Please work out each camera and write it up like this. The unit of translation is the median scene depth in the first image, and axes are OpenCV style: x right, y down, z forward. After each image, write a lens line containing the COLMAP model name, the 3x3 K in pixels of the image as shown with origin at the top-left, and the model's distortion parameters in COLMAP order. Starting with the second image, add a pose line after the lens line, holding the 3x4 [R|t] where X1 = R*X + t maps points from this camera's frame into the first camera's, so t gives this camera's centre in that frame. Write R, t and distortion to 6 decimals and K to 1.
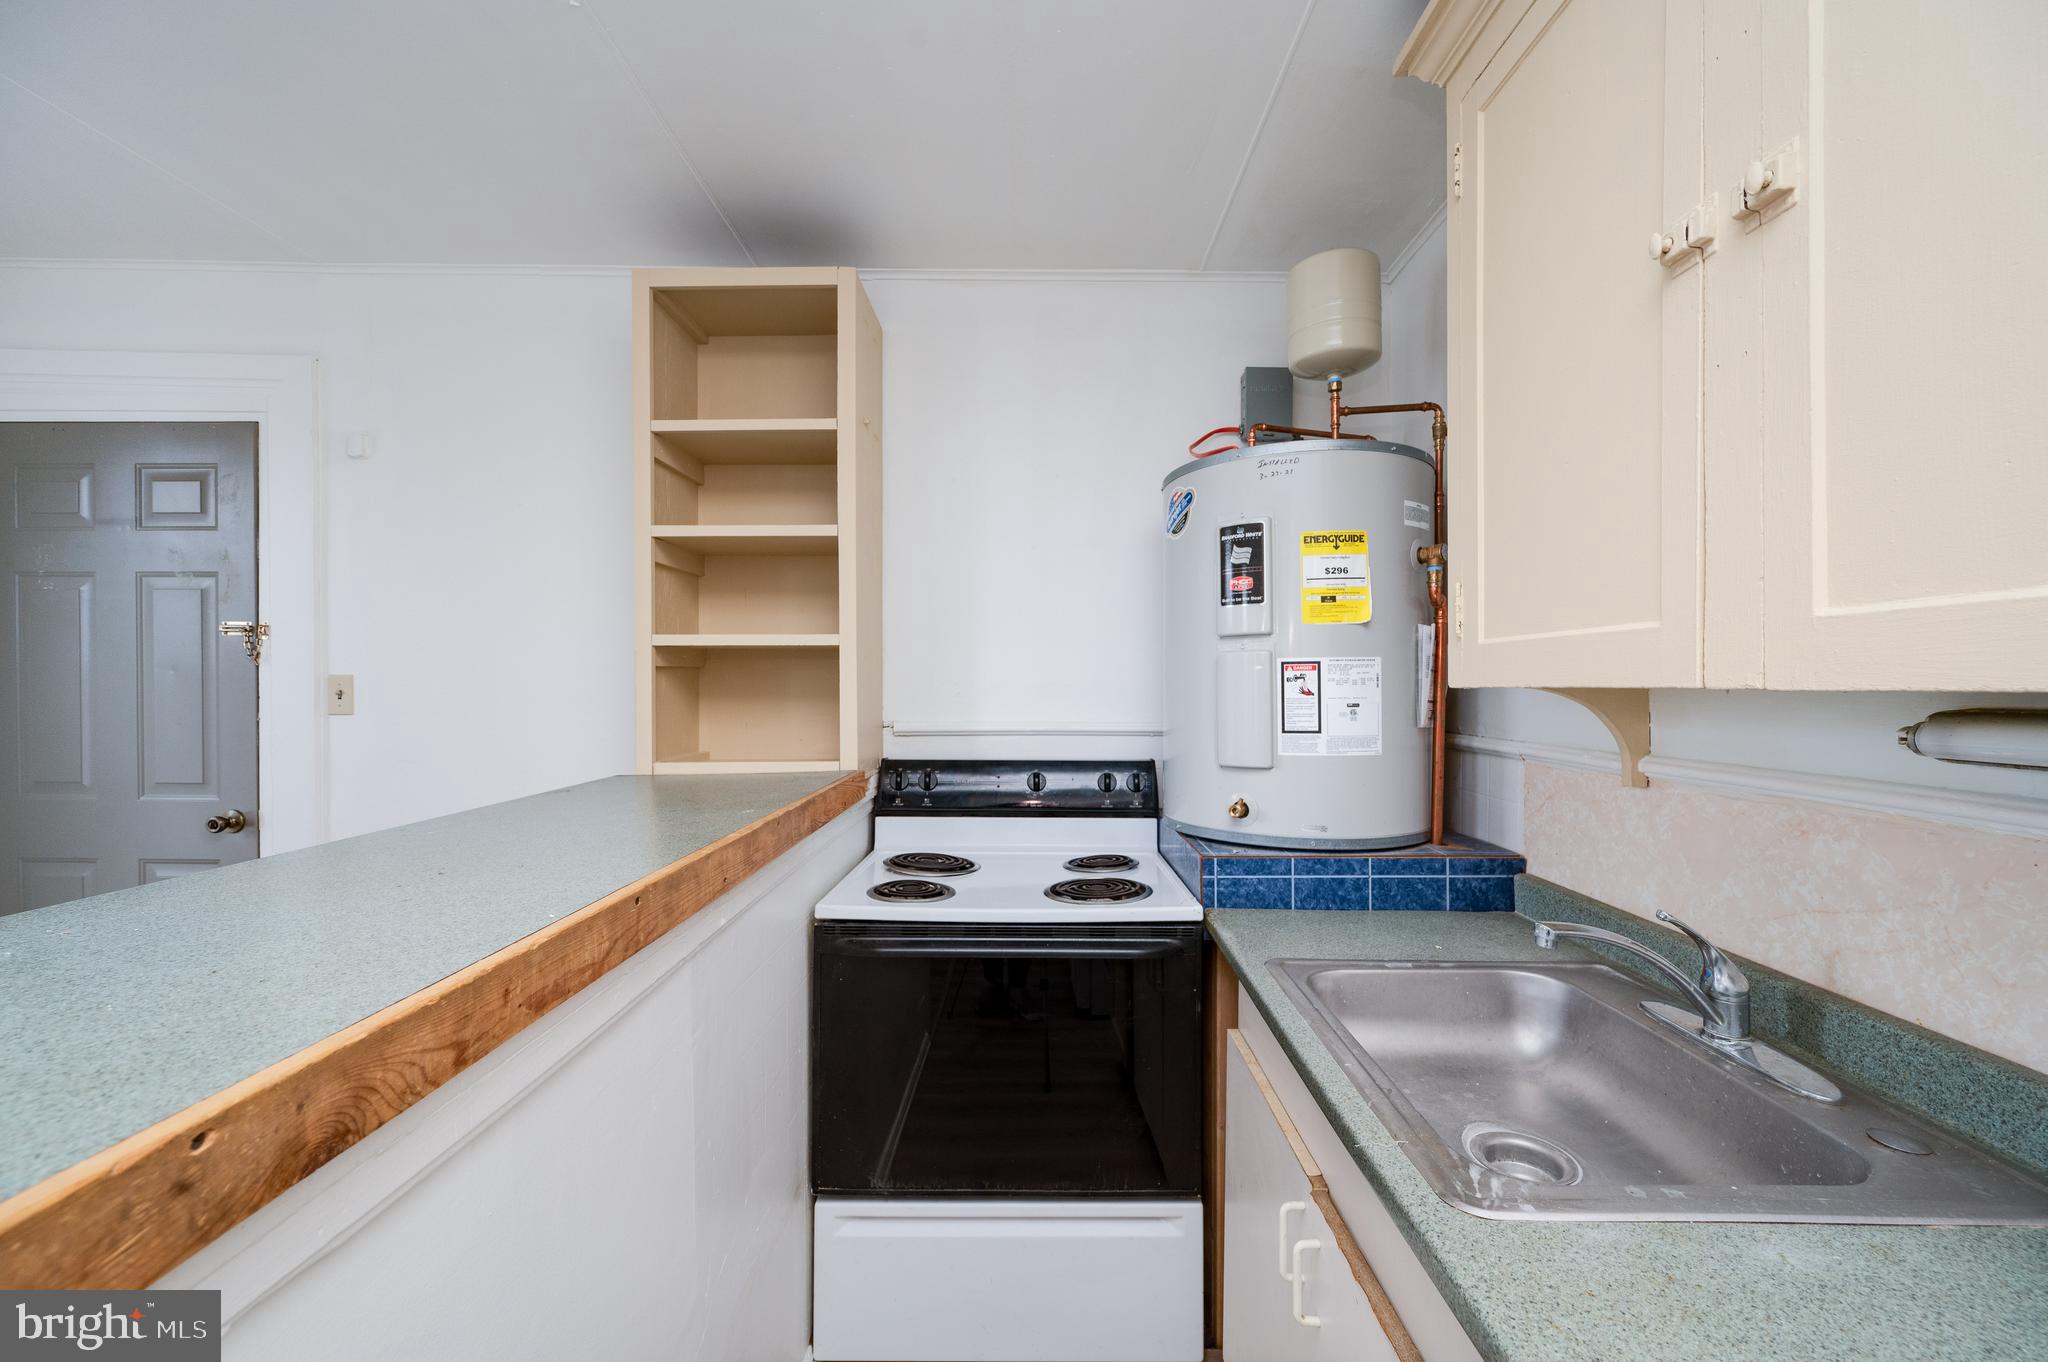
lens RADIAL K [[815.9, 0, 1024.8], [0, 815.9, 688.8], [0, 0, 1]] dist [-0.001872, 0.000321]
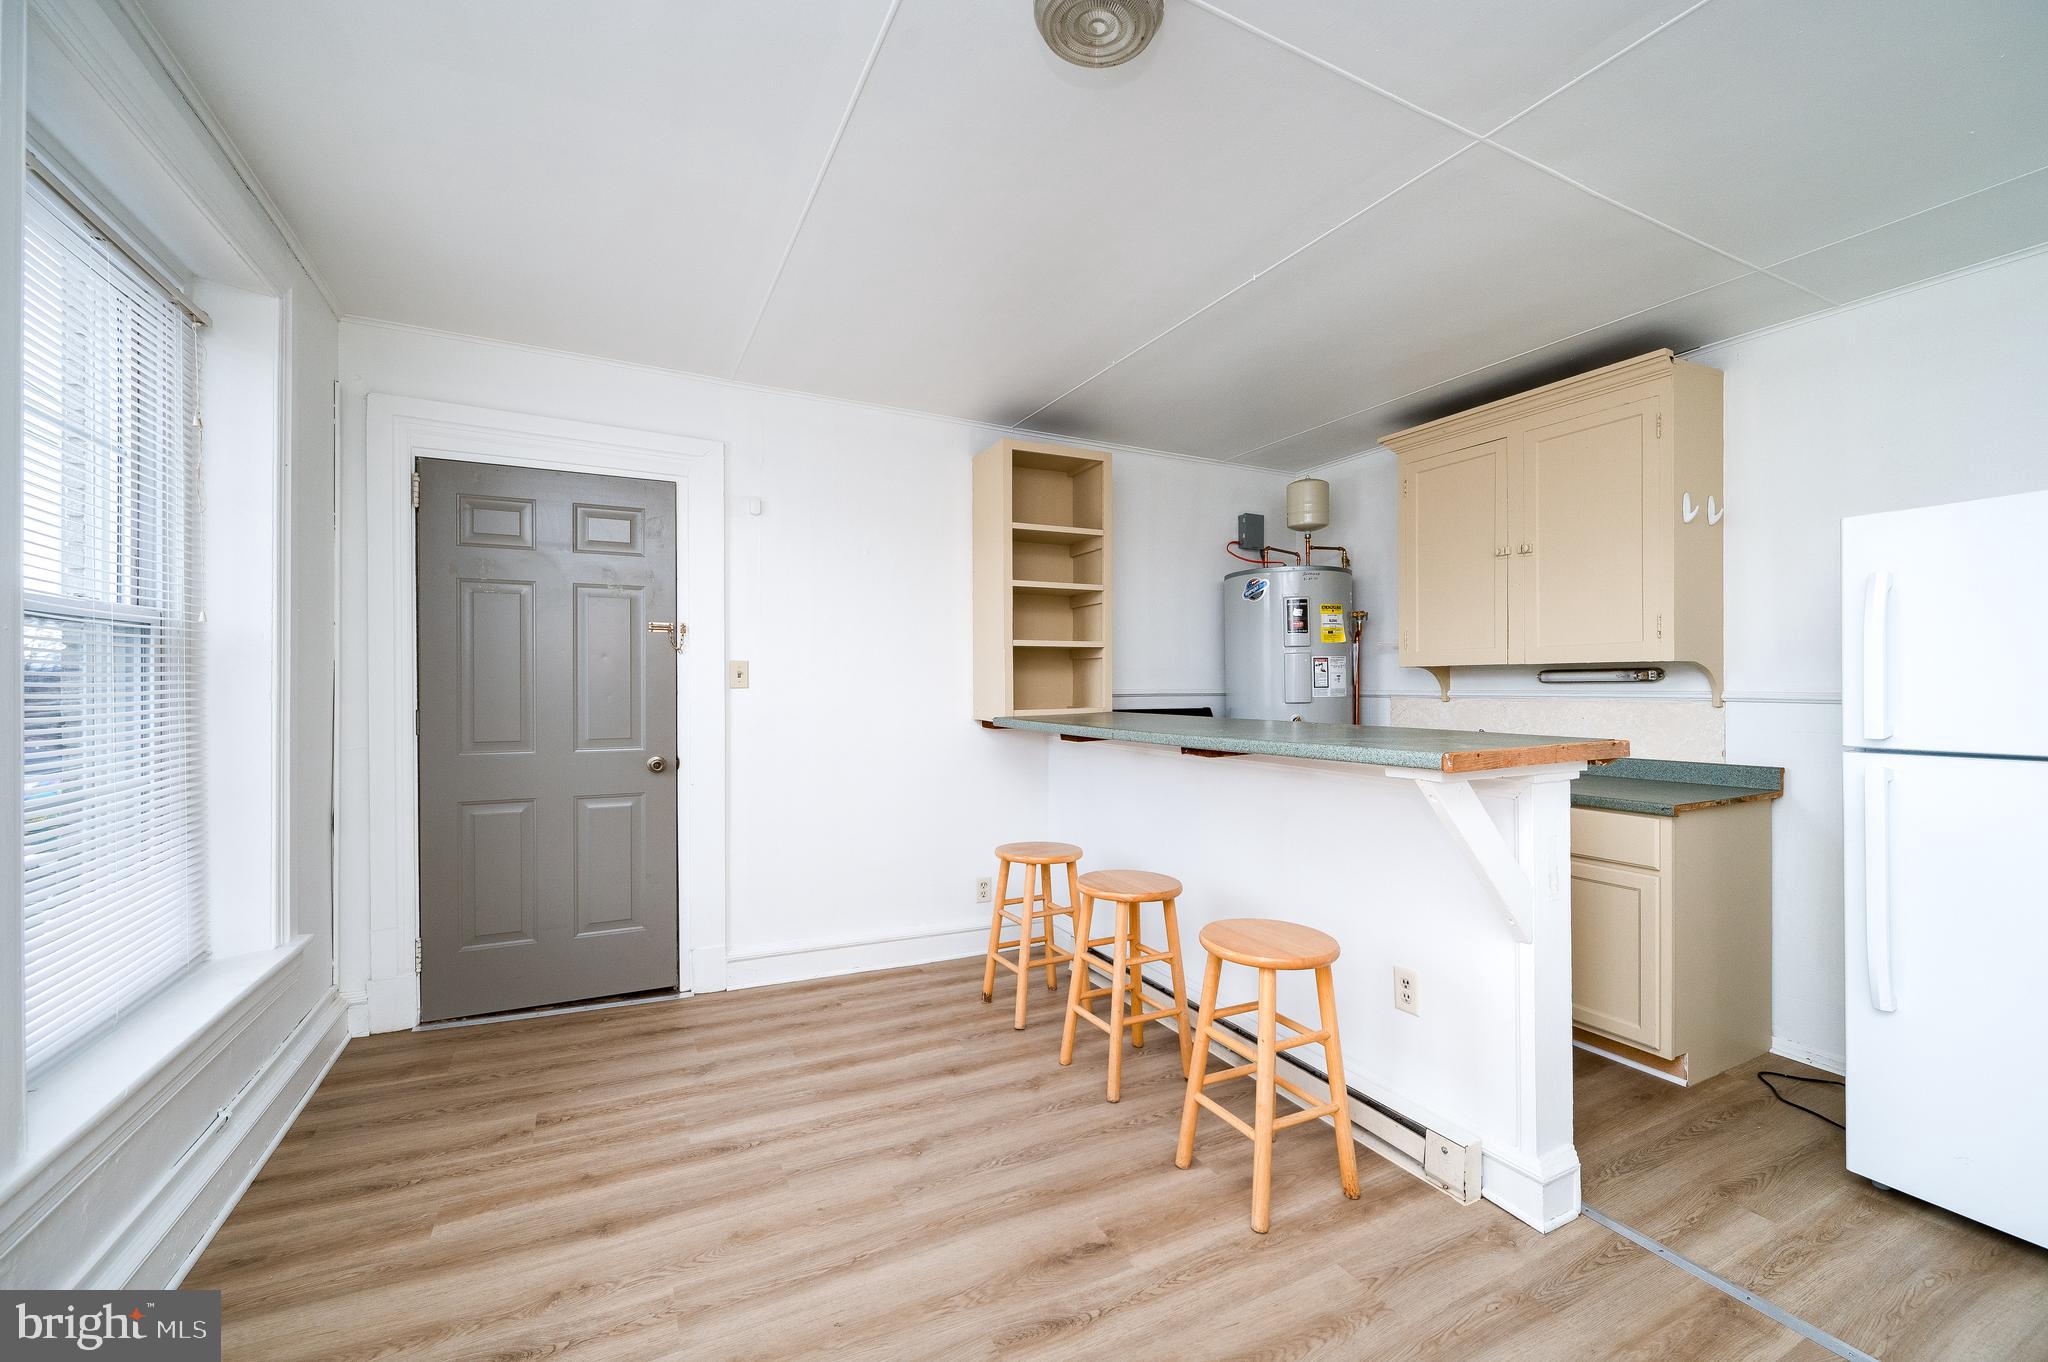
lens RADIAL K [[815.9, 0, 973.5], [0, 815.9, 688.9], [0, 0, 1]] dist [-0.001872, 0.000321]
pose [[0.908863, -0.005831, 0.417053, -1.561696], [0.005157, 0.999983, 0.002743, 0.045638], [-0.417062, -0.000343, 0.908878, -0.743962]]
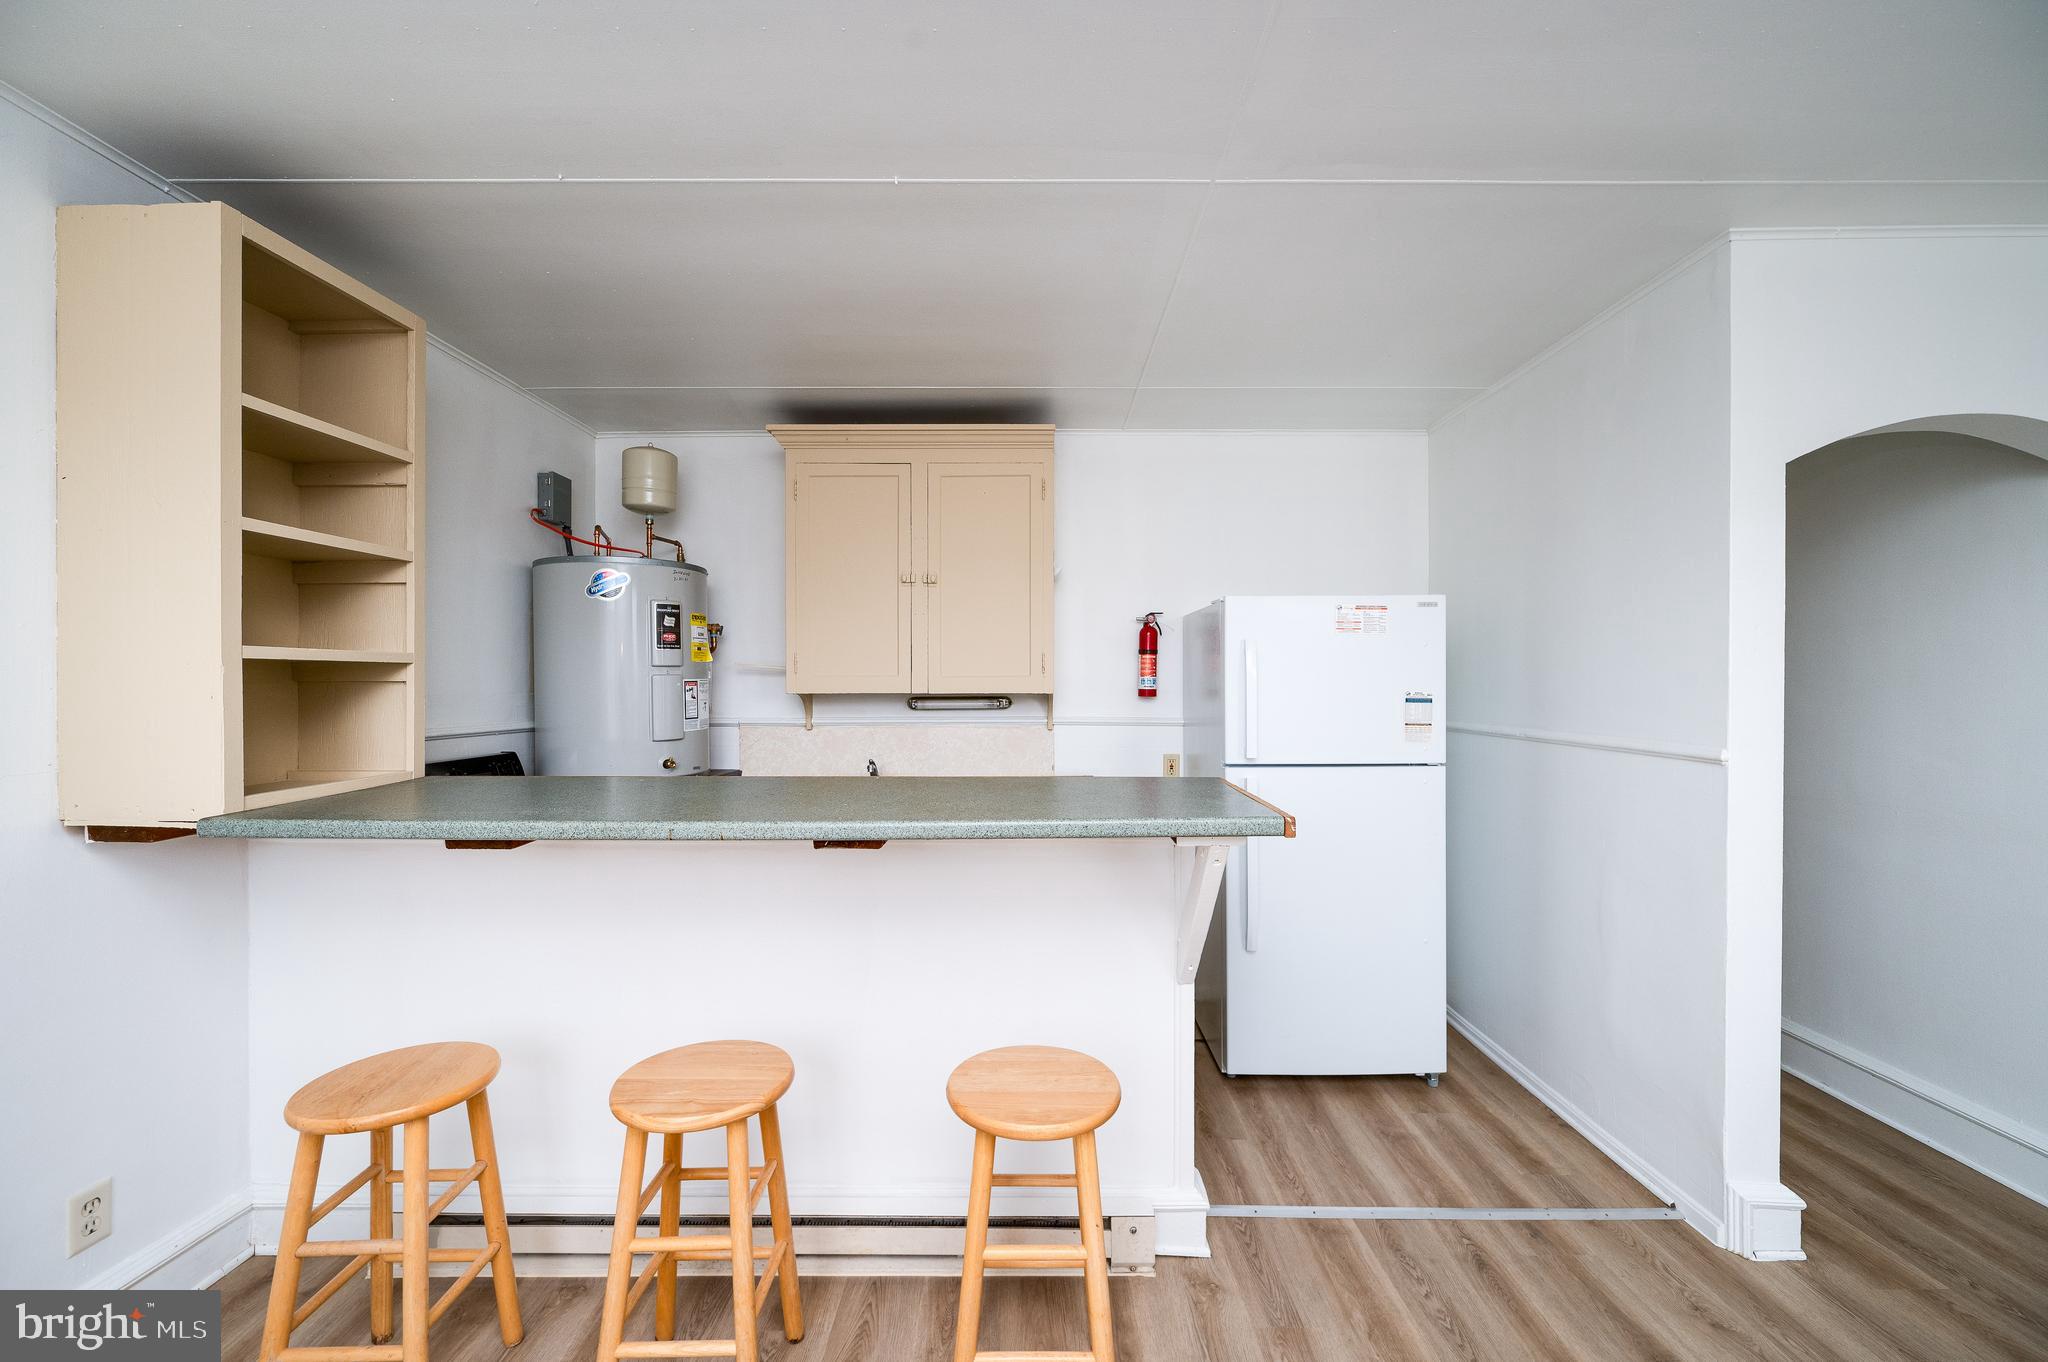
lens RADIAL K [[877.1, 0, 1022.5], [0, 877.1, 673.3], [0, 0, 1]] dist [0.004872, 0.000360]
pose [[-0.006793, 0.007028, 0.999952, -1.657796], [0.005801, 0.999959, -0.006989, -0.032267], [-0.999960, 0.005754, -0.006834, 0.241135]]
